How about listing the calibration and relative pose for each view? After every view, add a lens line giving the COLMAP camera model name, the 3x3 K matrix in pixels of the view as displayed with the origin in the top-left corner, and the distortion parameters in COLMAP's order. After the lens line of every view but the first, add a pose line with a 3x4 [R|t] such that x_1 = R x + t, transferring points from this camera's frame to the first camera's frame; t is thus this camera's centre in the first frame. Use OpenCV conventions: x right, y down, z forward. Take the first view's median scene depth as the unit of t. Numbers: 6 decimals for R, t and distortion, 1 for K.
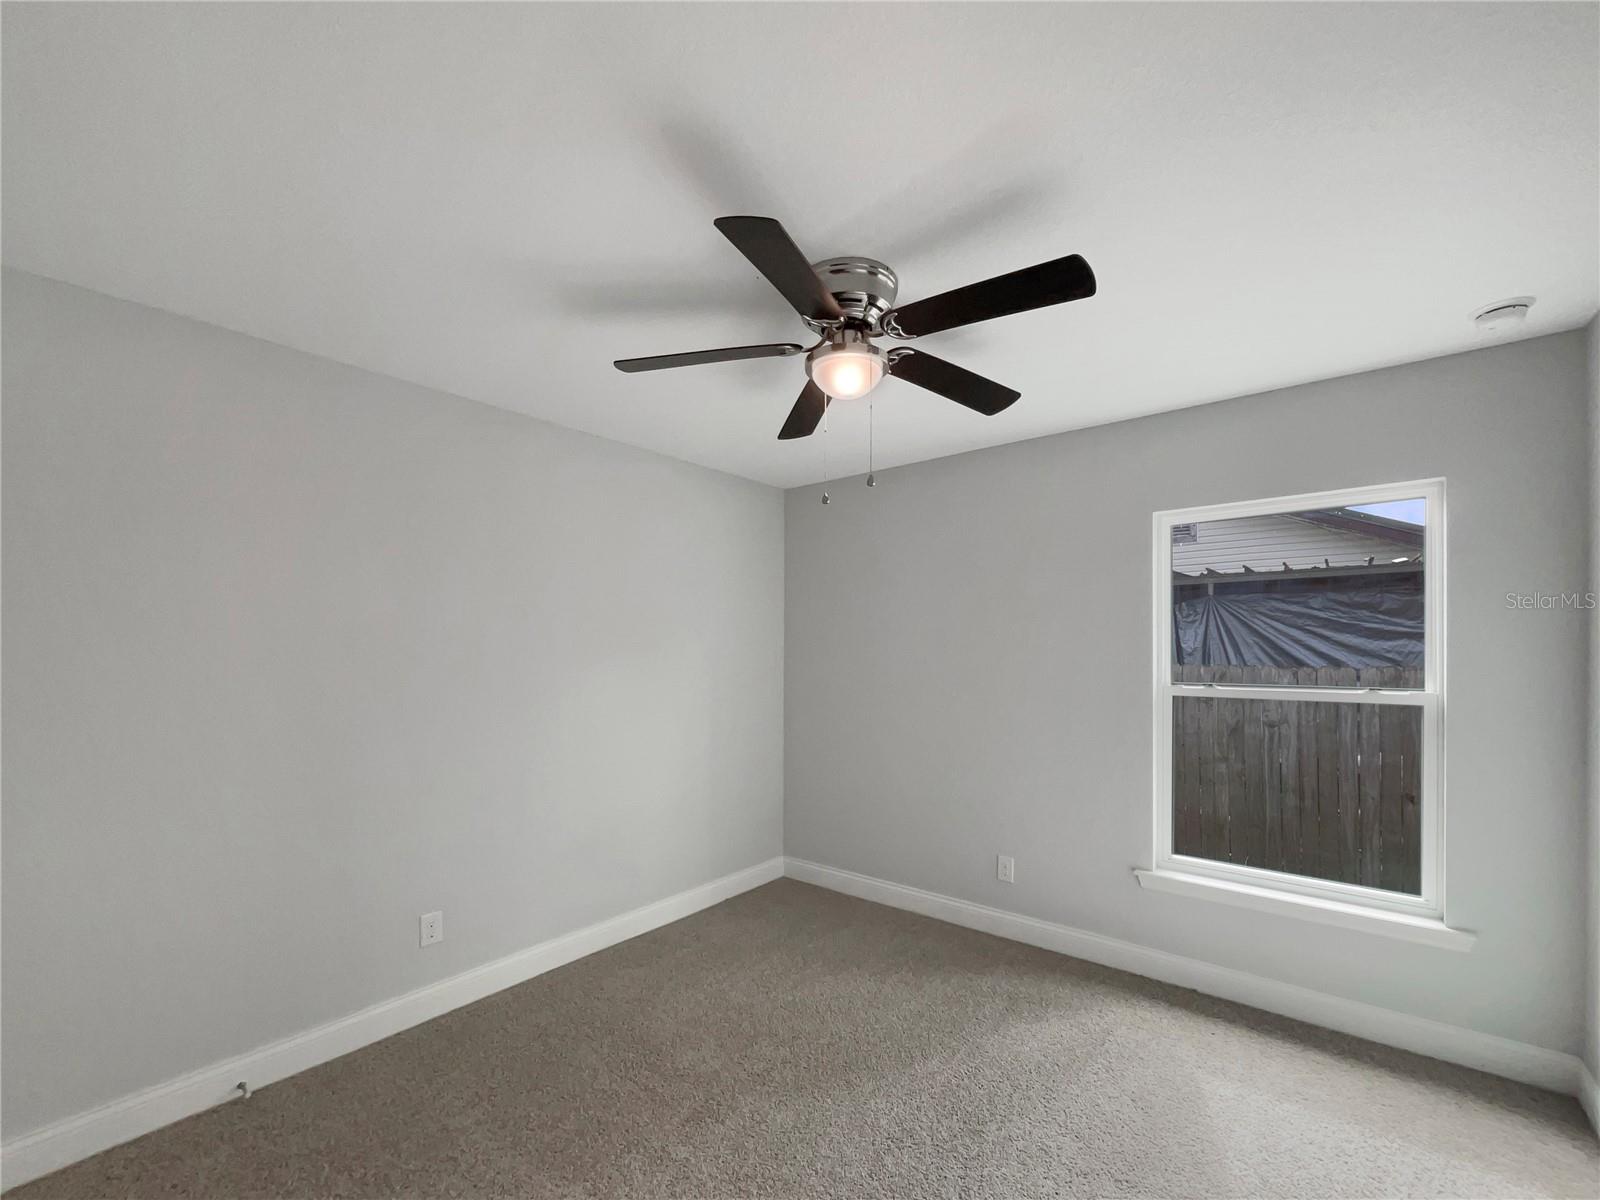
lens RADIAL K [[638.9, 0, 801.5], [0, 638.9, 649.4], [0, 0, 1]] dist [0.000143, -0.000027]
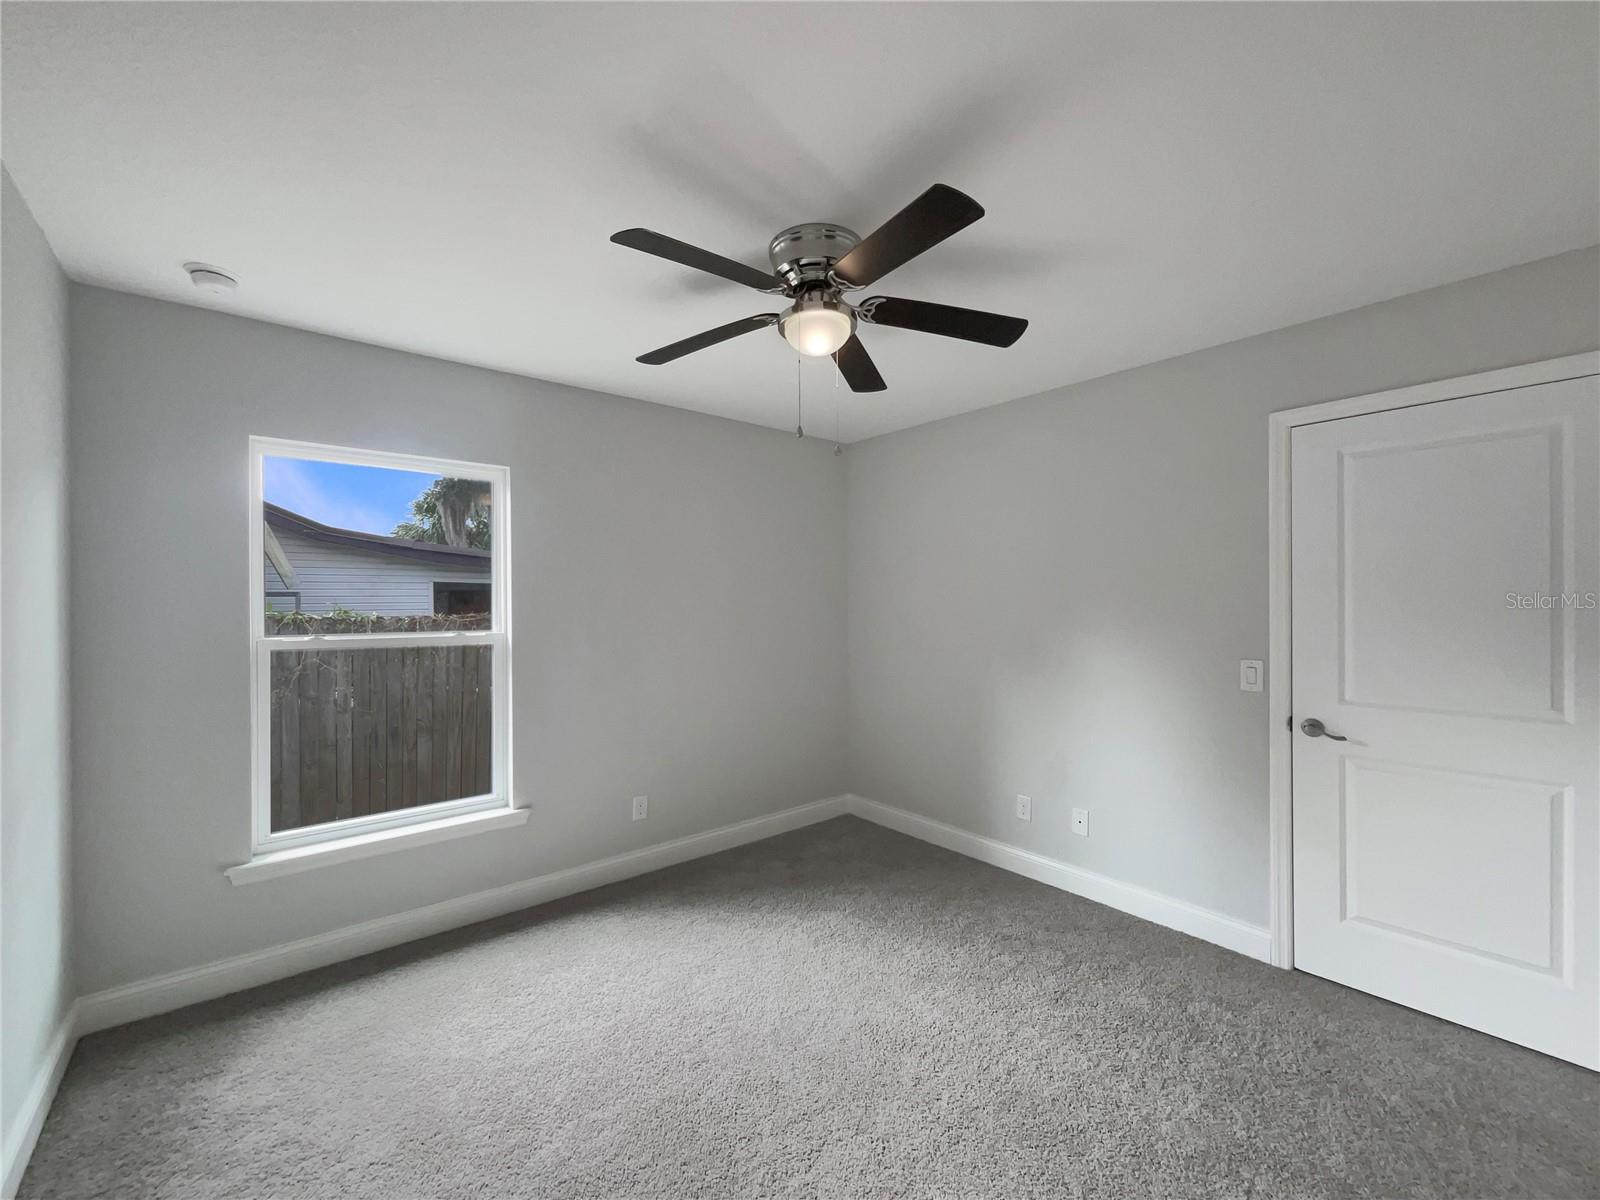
lens RADIAL K [[649.8, 0, 800.0], [0, 649.8, 600.0], [0, 0, 1]] dist [0.001102, 0.000080]
pose [[0.204651, 0.002007, 0.978833, -0.163084], [-0.001369, 0.999998, -0.001765, 0.003173], [-0.978834, -0.000979, 0.204653, 0.132702]]
